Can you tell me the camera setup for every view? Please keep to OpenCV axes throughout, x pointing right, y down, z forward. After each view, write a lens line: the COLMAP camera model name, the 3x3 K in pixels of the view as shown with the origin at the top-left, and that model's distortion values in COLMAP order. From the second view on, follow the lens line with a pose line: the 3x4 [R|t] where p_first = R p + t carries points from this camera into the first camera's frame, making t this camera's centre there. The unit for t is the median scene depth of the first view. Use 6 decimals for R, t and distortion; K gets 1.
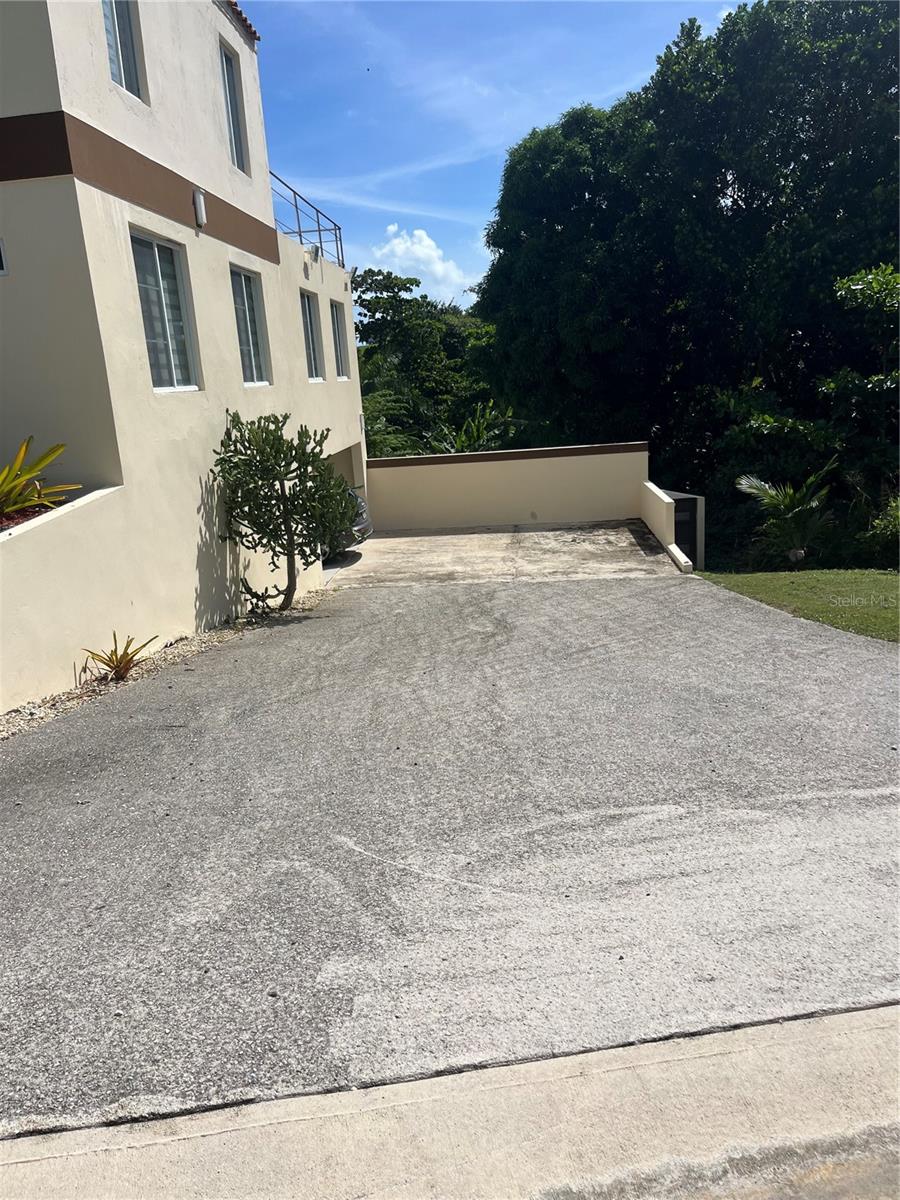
lens RADIAL K [[907.2, 0, 454.5], [0, 907.2, 601.3], [0, 0, 1]] dist [0.013064, 0.001374]
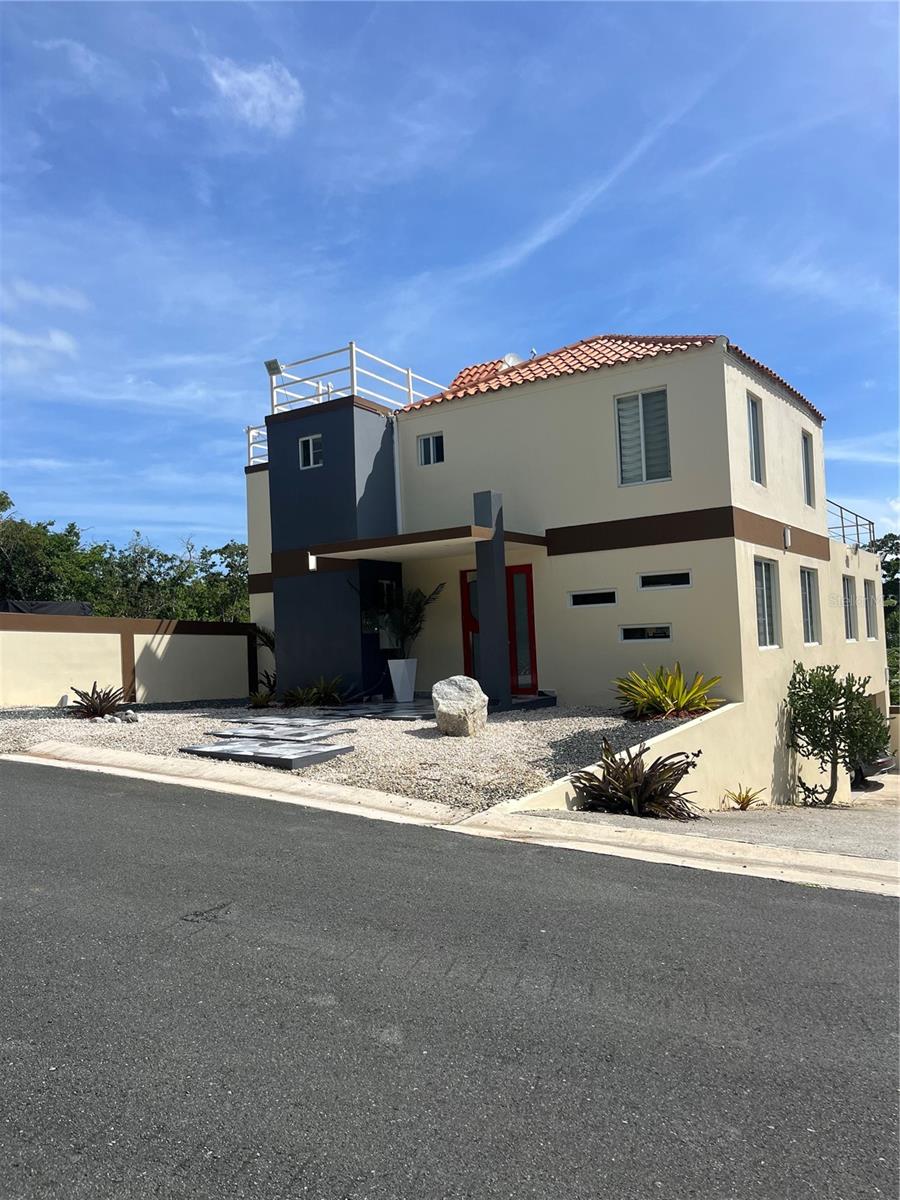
lens RADIAL K [[907.2, 0, 449.8], [0, 907.2, 608.7], [0, 0, 1]] dist [0.013064, 0.001374]
pose [[0.860690, 0.008623, -0.509057, 0.021364], [-0.140313, 0.965154, -0.220885, 0.114015], [0.489414, 0.261541, 0.831908, -0.534276]]
